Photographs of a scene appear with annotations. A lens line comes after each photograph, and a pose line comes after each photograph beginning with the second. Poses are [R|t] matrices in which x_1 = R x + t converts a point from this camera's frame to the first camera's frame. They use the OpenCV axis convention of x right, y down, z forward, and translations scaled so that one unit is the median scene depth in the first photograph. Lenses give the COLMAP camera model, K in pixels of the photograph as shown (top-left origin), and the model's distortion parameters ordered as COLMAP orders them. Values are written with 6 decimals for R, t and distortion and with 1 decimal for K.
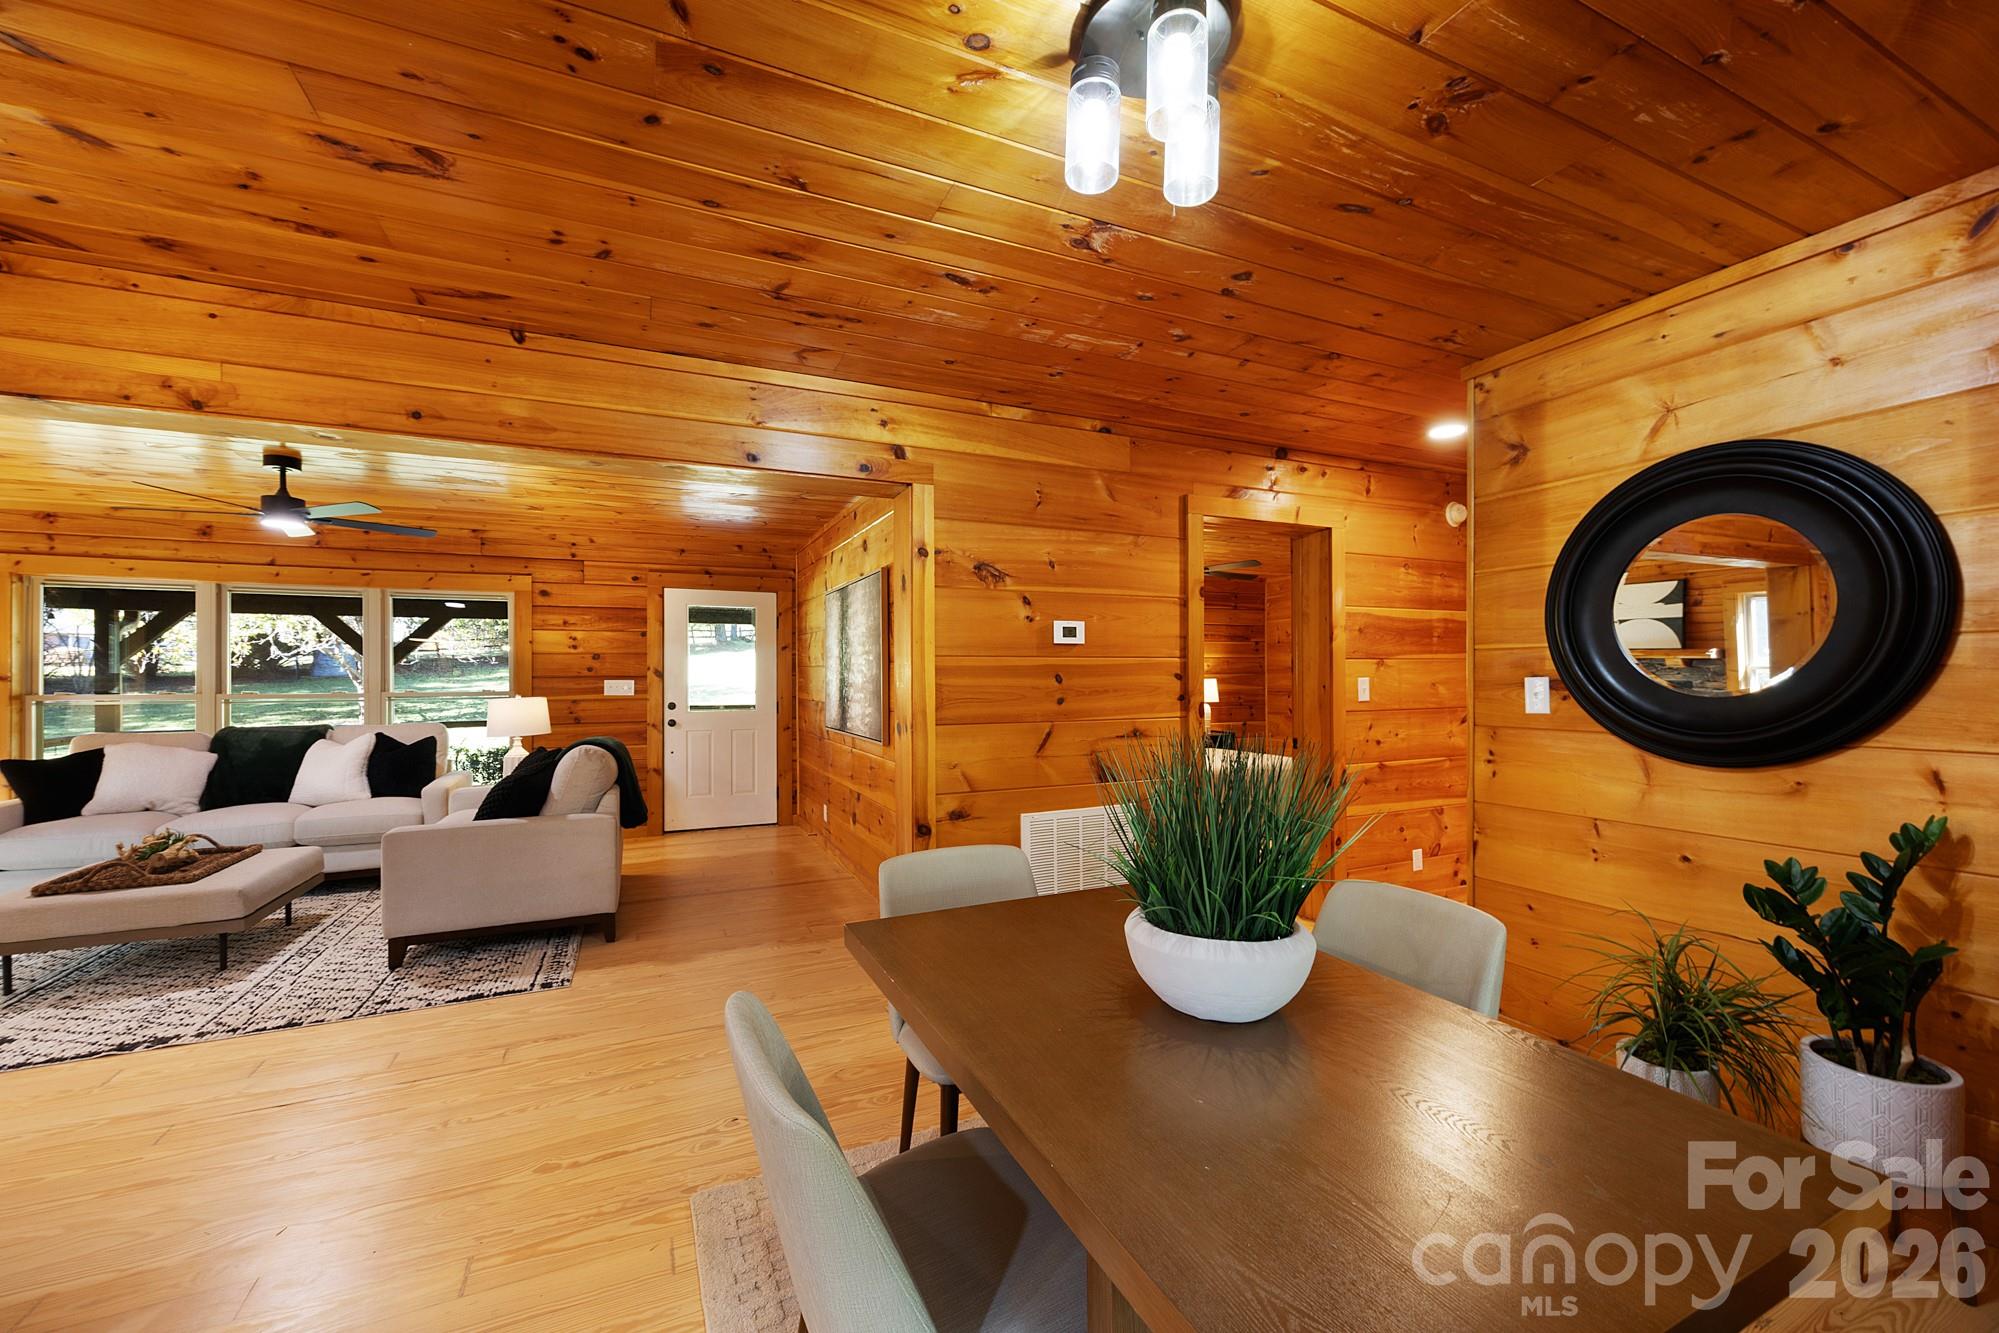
lens RADIAL K [[790.6, 0, 1013.9], [0, 790.6, 676.7], [0, 0, 1]] dist [-0.001925, -0.000207]
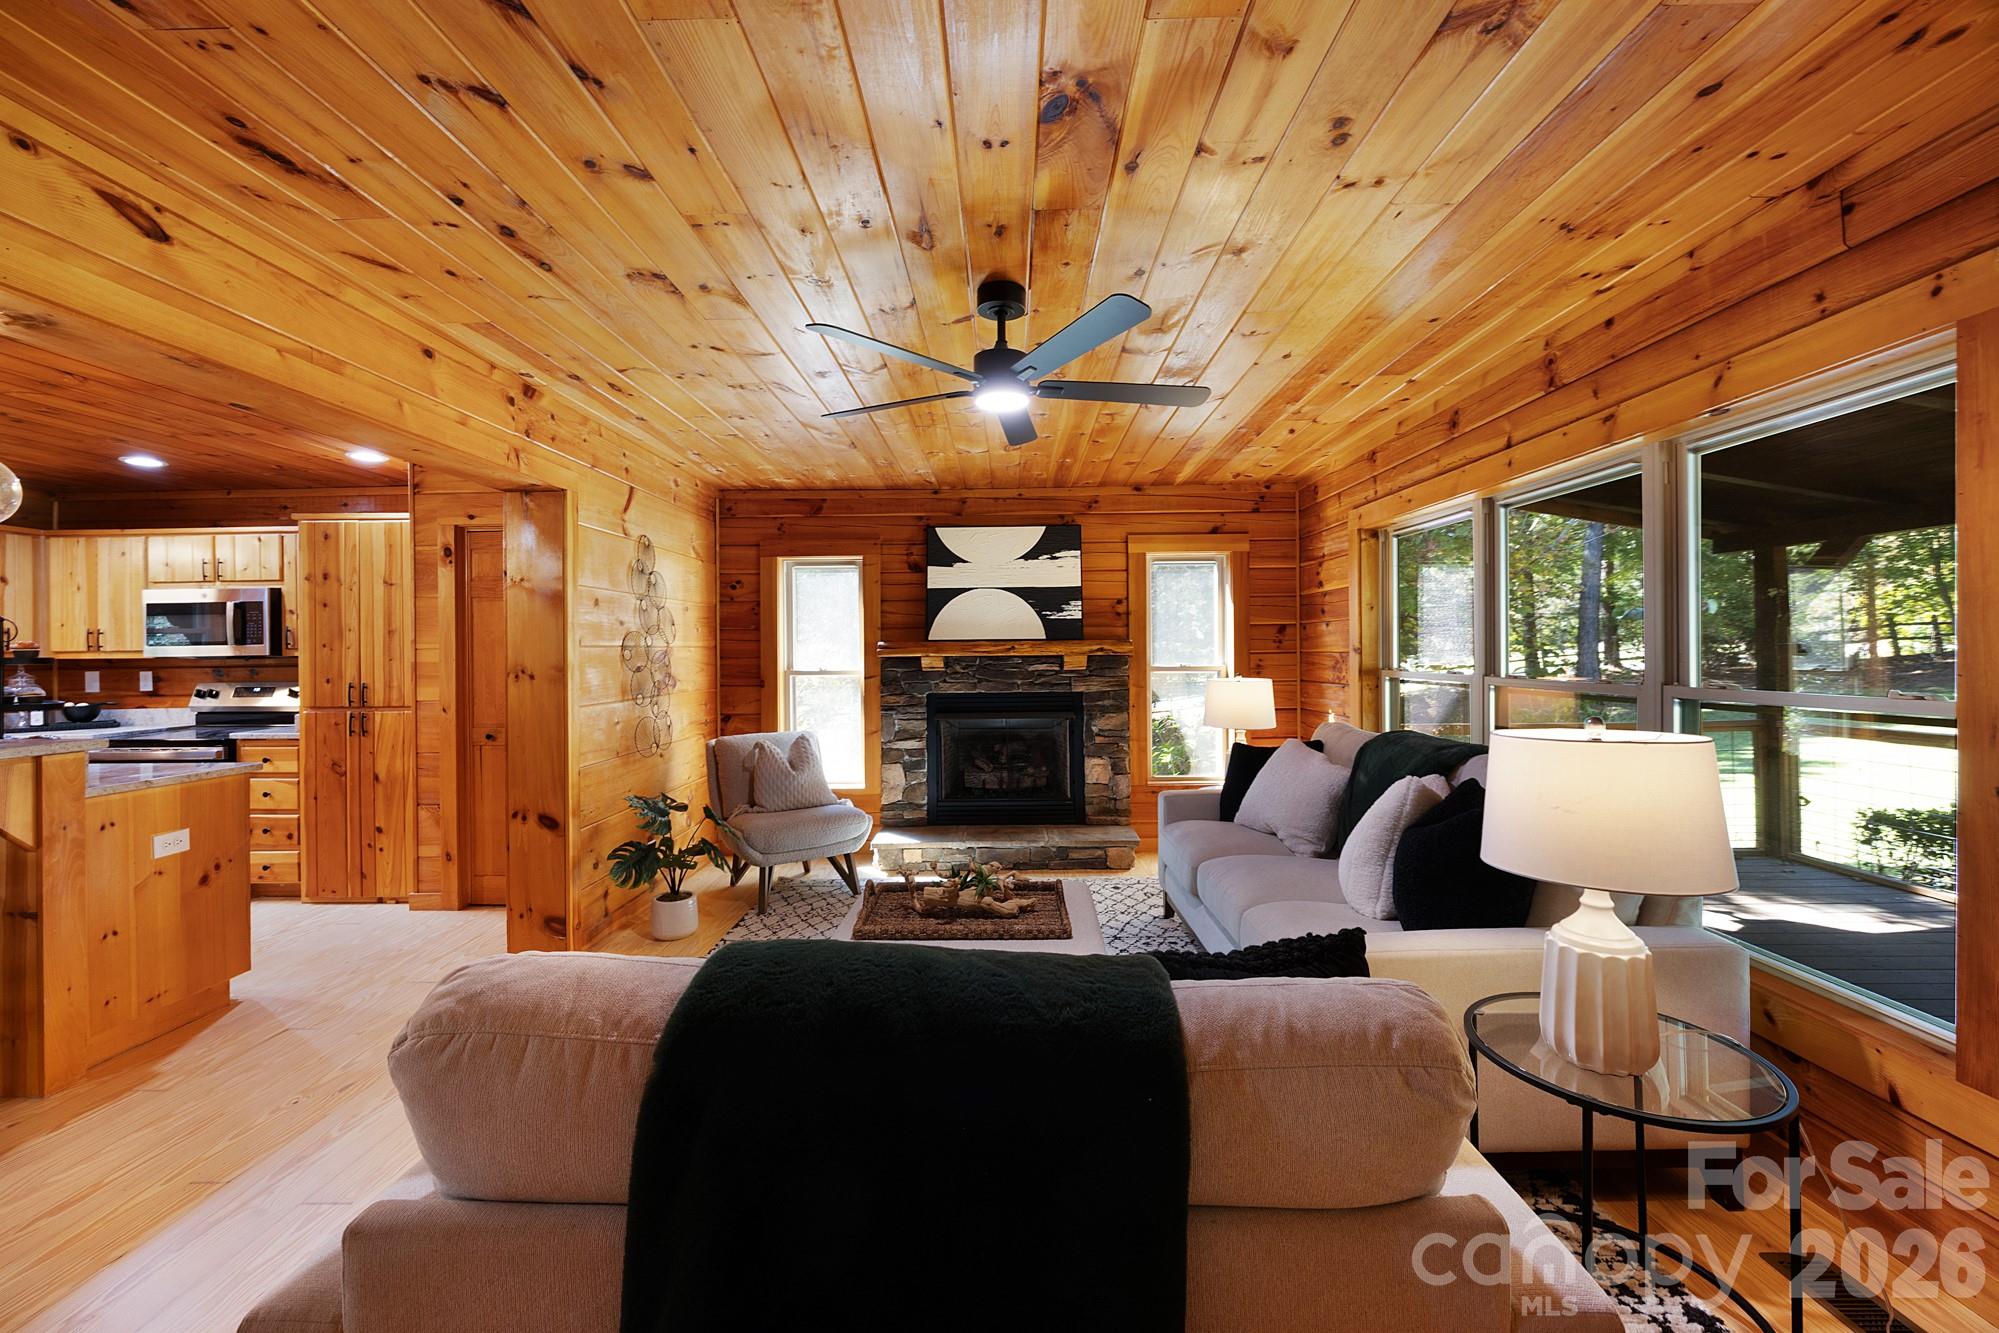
lens RADIAL K [[783.1, 0, 997.4], [0, 783.1, 646.5], [0, 0, 1]] dist [-0.004122, 0.000188]
pose [[-0.440445, 0.003558, -0.897772, -0.435920], [0.011265, 0.999935, -0.001563, -0.007136], [0.897709, -0.010802, -0.440457, 1.397299]]
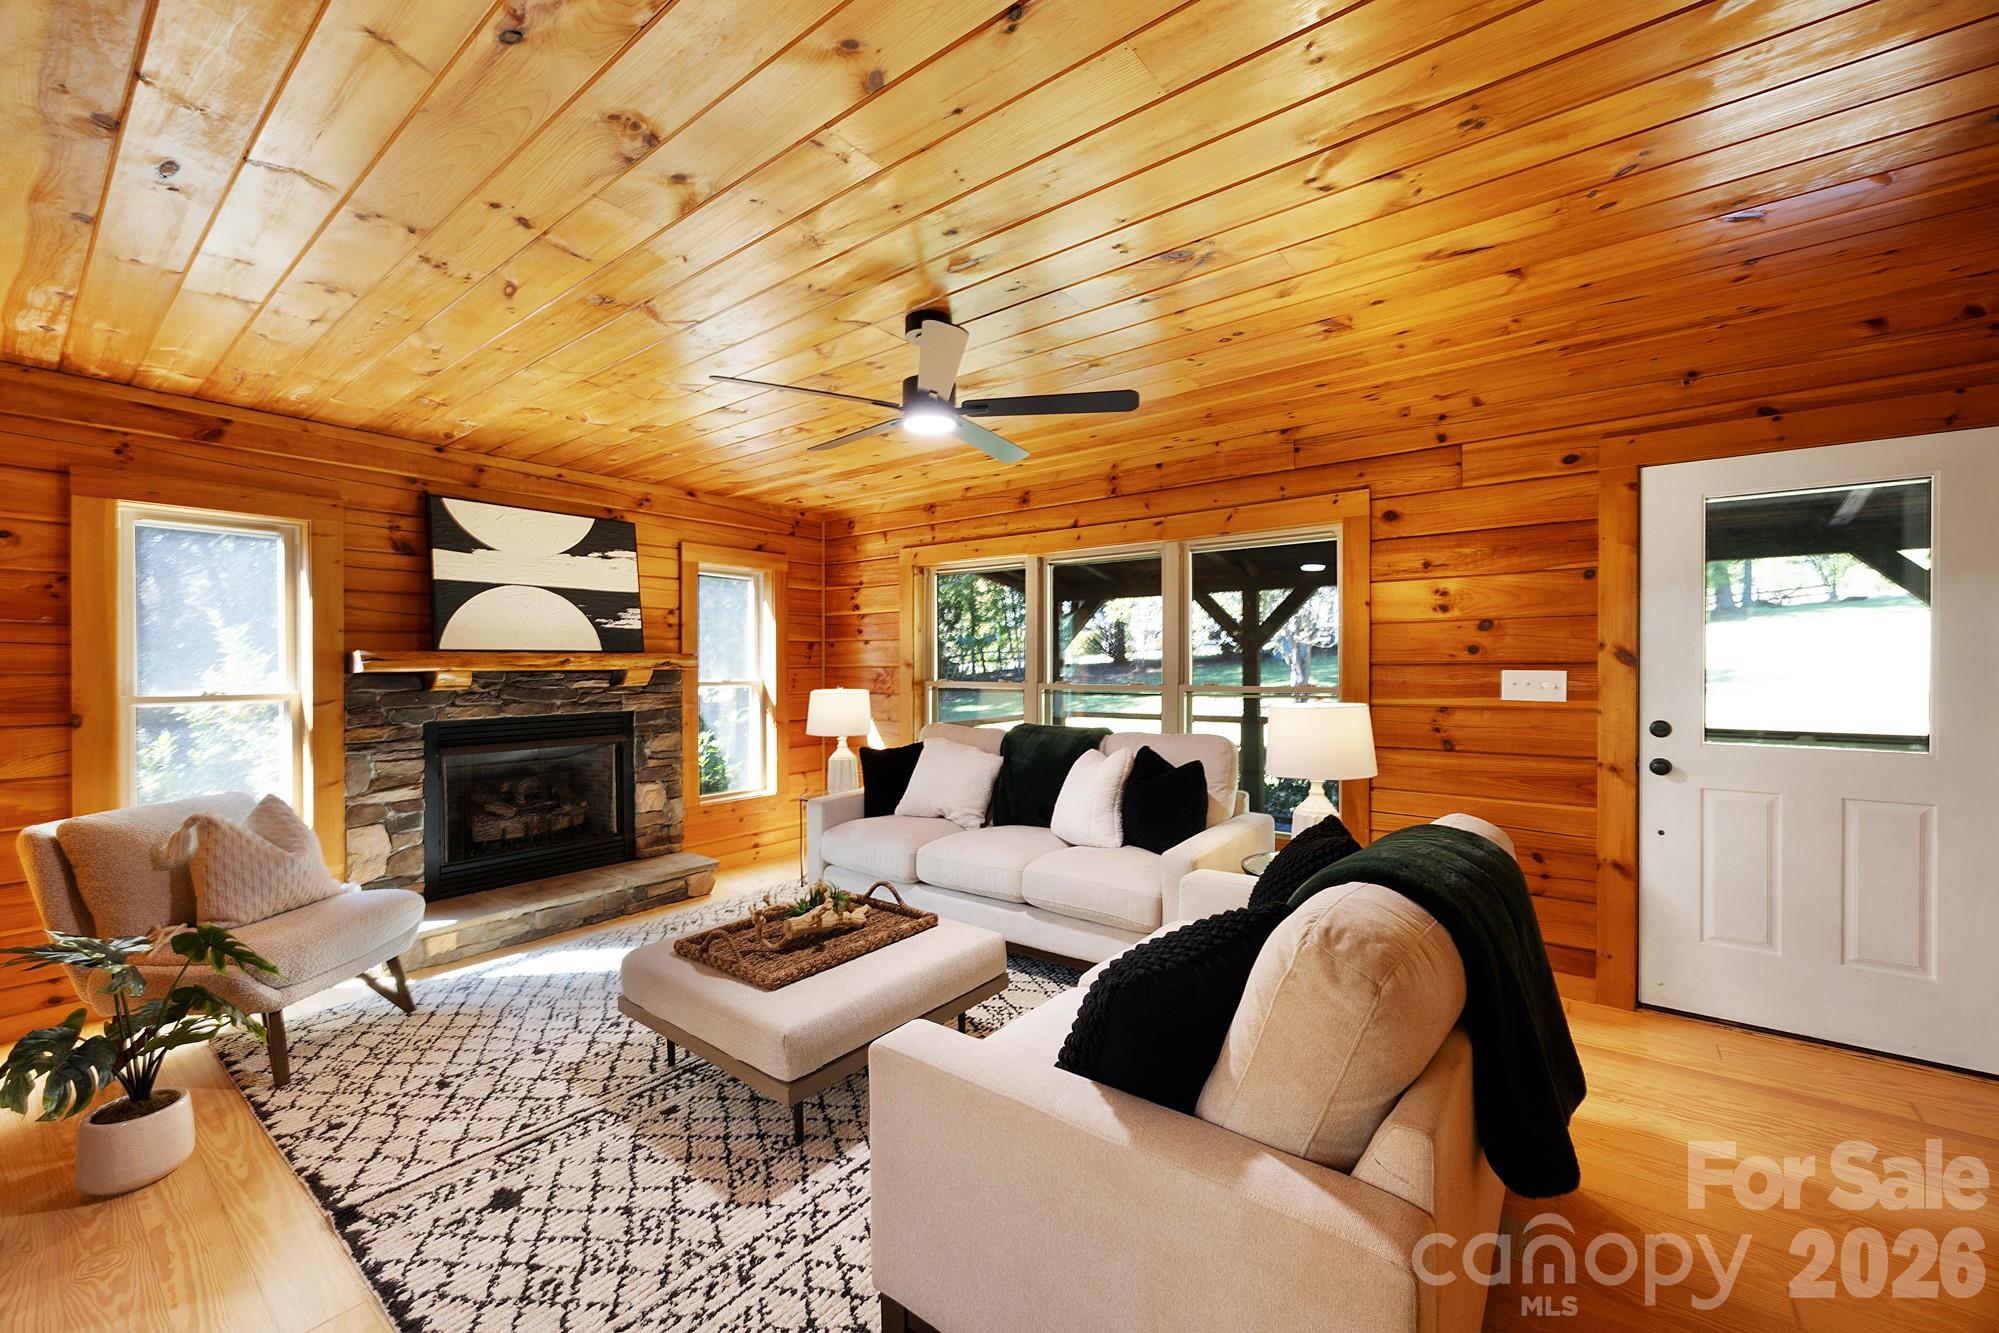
lens RADIAL K [[785.1, 0, 999.5], [0, 785.1, 666.5], [0, 0, 1]] dist [0.000589, 0.000084]
pose [[0.456918, 0.005793, -0.889490, -0.381416], [0.003119, 0.999962, 0.008114, -0.005647], [0.889503, -0.006482, 0.456883, 0.848728]]
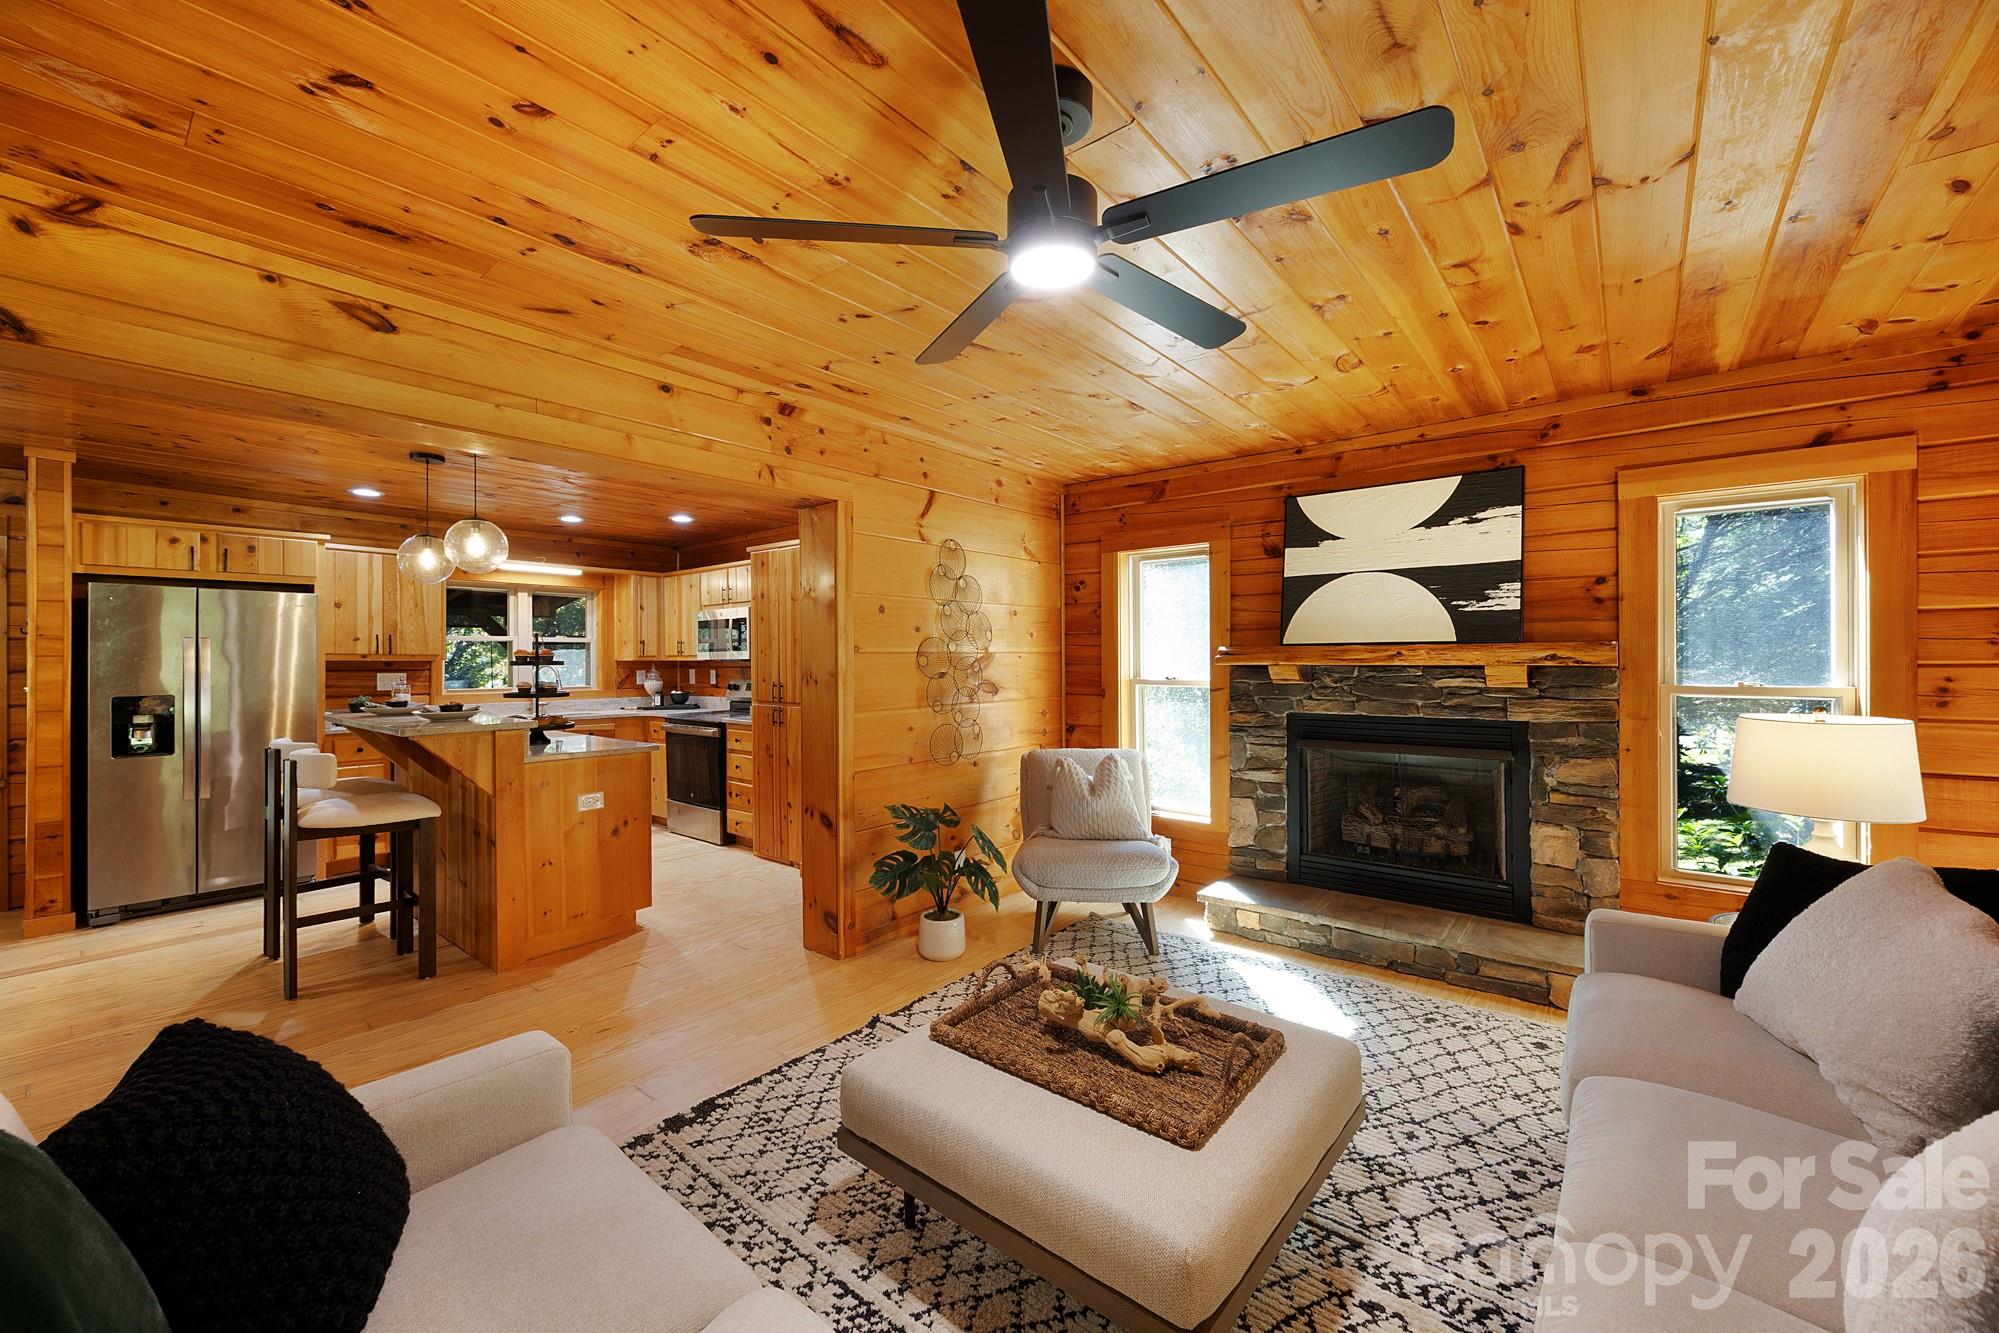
lens RADIAL K [[776.8, 0, 995.5], [0, 776.8, 658.1], [0, 0, 1]] dist [-0.003031, -0.000065]
pose [[-0.904145, 0.008849, -0.427133, -0.824229], [0.009116, 0.999957, 0.001421, -0.007784], [0.427128, -0.002609, -0.904188, 1.471150]]
